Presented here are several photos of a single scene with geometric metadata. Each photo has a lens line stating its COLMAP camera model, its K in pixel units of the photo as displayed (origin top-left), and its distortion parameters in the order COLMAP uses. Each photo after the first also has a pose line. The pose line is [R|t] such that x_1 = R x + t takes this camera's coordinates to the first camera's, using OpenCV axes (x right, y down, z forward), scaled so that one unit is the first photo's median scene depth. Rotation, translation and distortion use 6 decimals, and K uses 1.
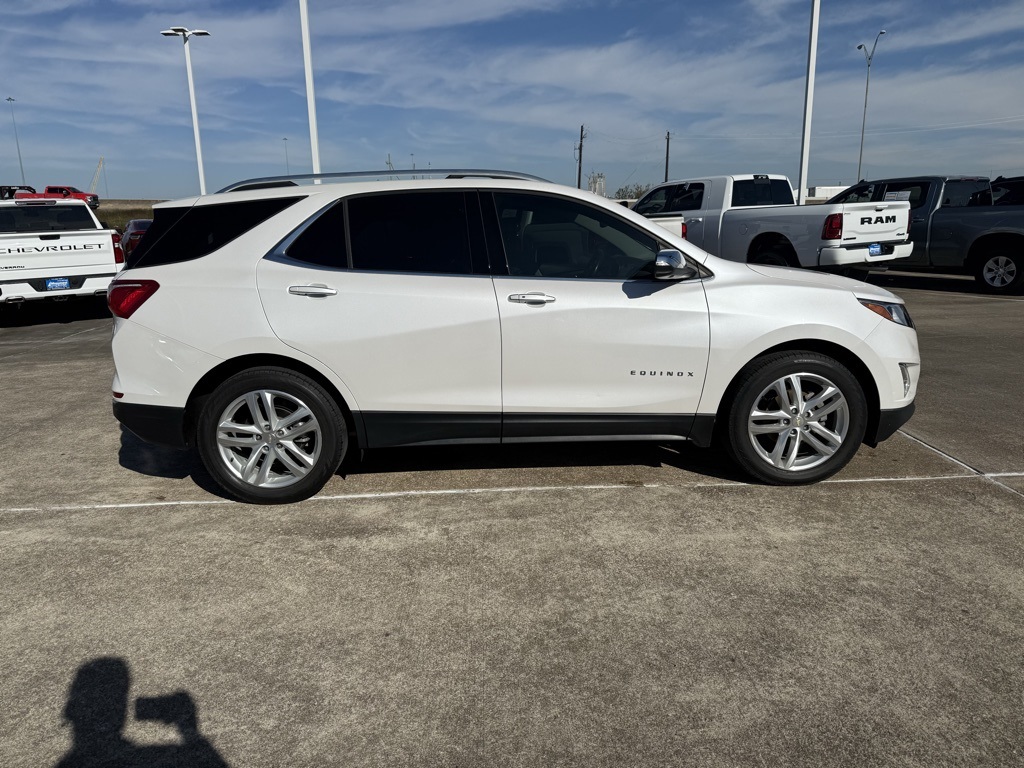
lens RADIAL K [[719.6, 0, 478.4], [0, 719.6, 395.9], [0, 0, 1]] dist [0.027202, -0.035221]
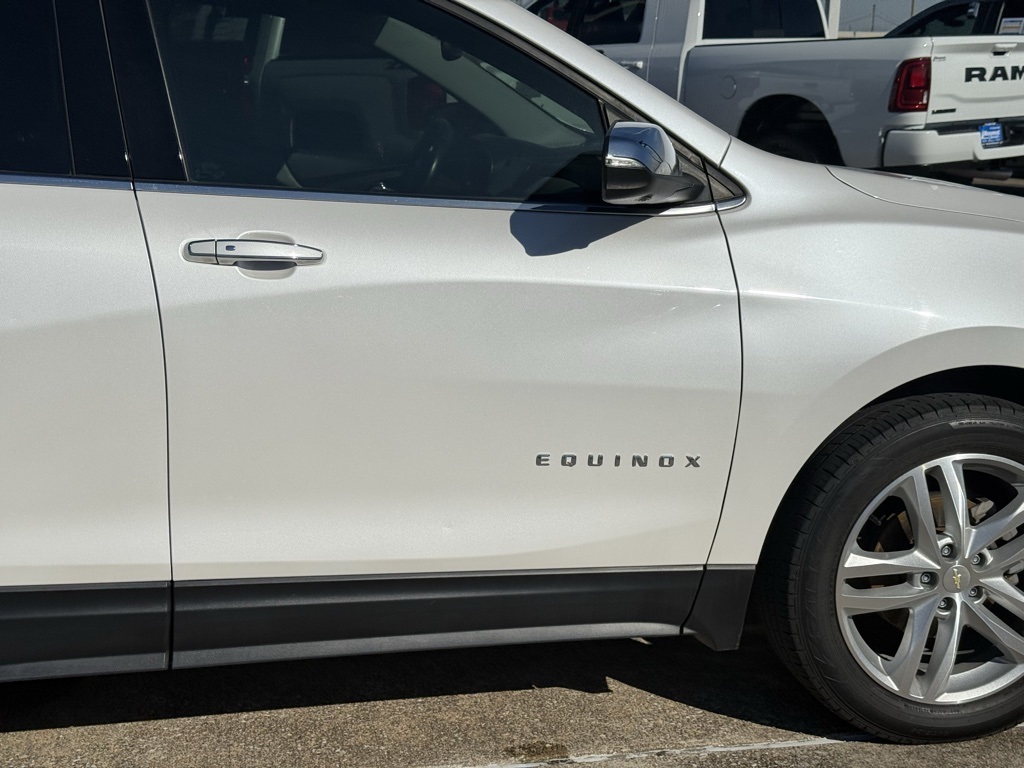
lens RADIAL K [[1436.5, 0, 479.2], [0, 1436.5, 406.5], [0, 0, 1]] dist [0.126982, 0.000000]
pose [[0.980008, -0.008575, 0.198775, 0.039508], [0.009332, 0.999952, -0.002871, -0.056043], [-0.198741, 0.004668, 0.980041, 0.289867]]
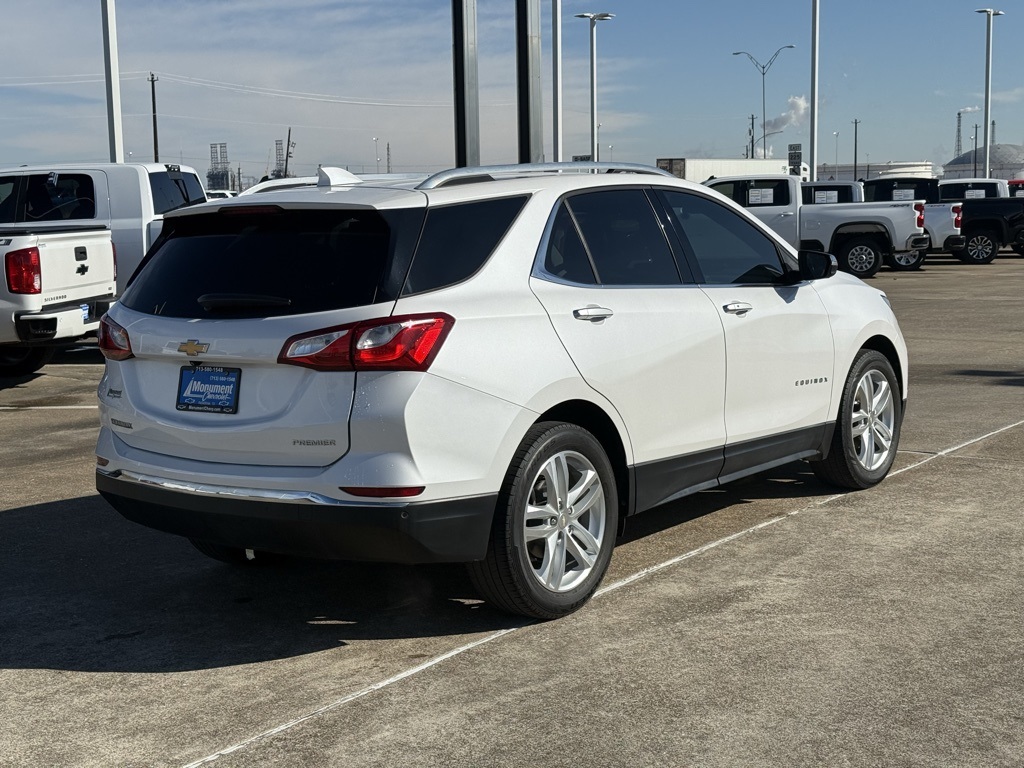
lens RADIAL K [[1436.5, 0, 510.2], [0, 1436.5, 386.1], [0, 0, 1]] dist [0.126982, 0.000000]
pose [[0.639056, -0.092348, 0.763596, -1.373791], [0.199508, 0.978690, -0.048608, -0.012375], [-0.742835, 0.183407, 0.643862, 0.090055]]
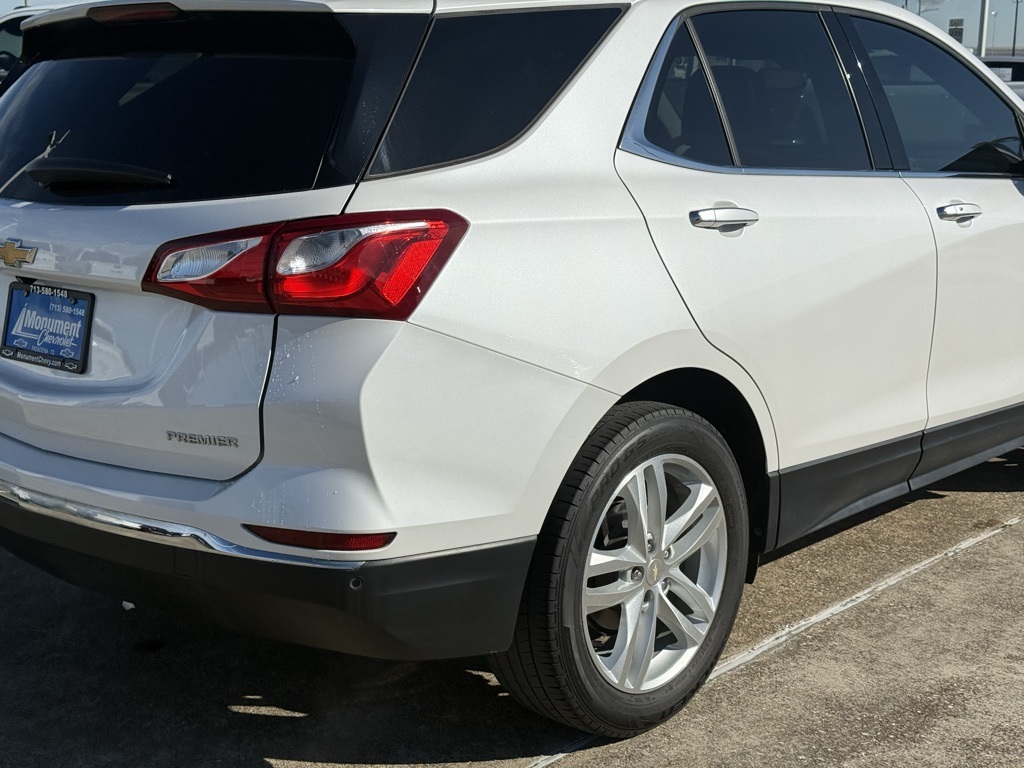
lens RADIAL K [[1436.5, 0, 516.5], [0, 1436.5, 390.5], [0, 0, 1]] dist [0.126982, 0.000000]
pose [[0.702336, -0.125661, 0.700666, -0.901817], [0.155216, 0.987646, 0.021544, -0.074294], [-0.694717, 0.093624, 0.713164, 0.435766]]
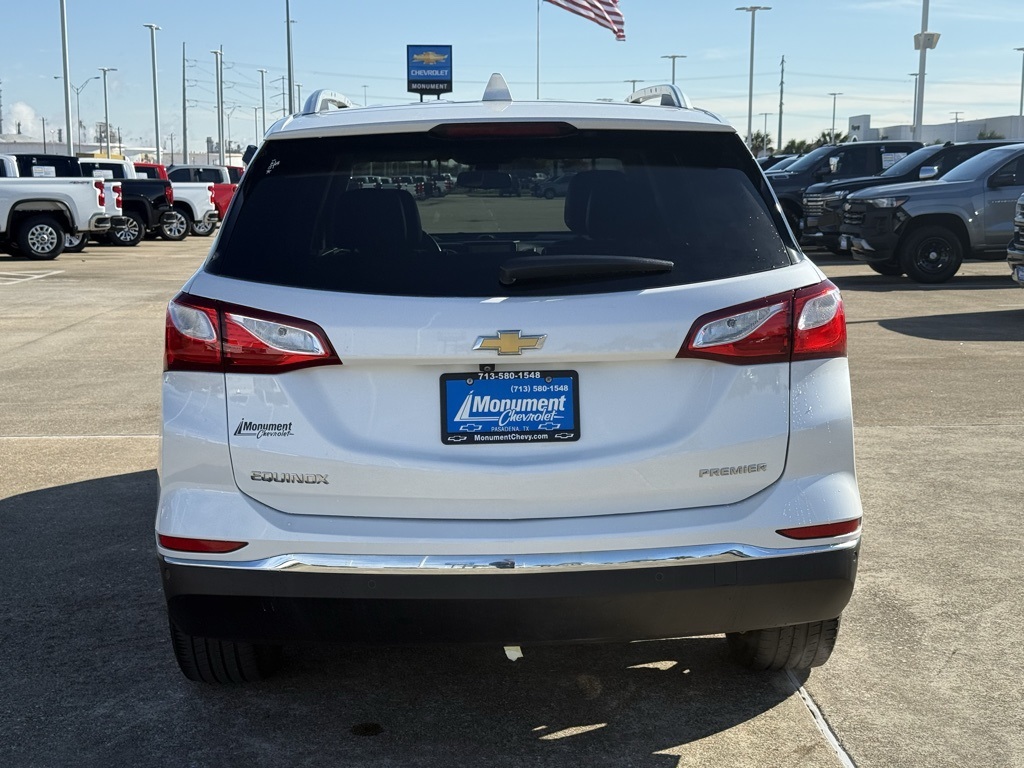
lens RADIAL K [[1436.5, 0, 510.9], [0, 1436.5, 377.3], [0, 0, 1]] dist [0.126982, 0.000000]
pose [[0.008254, -0.118472, 0.992923, -1.375846], [0.246532, 0.962548, 0.112799, -0.244294], [-0.969100, 0.243856, 0.037152, 1.127921]]
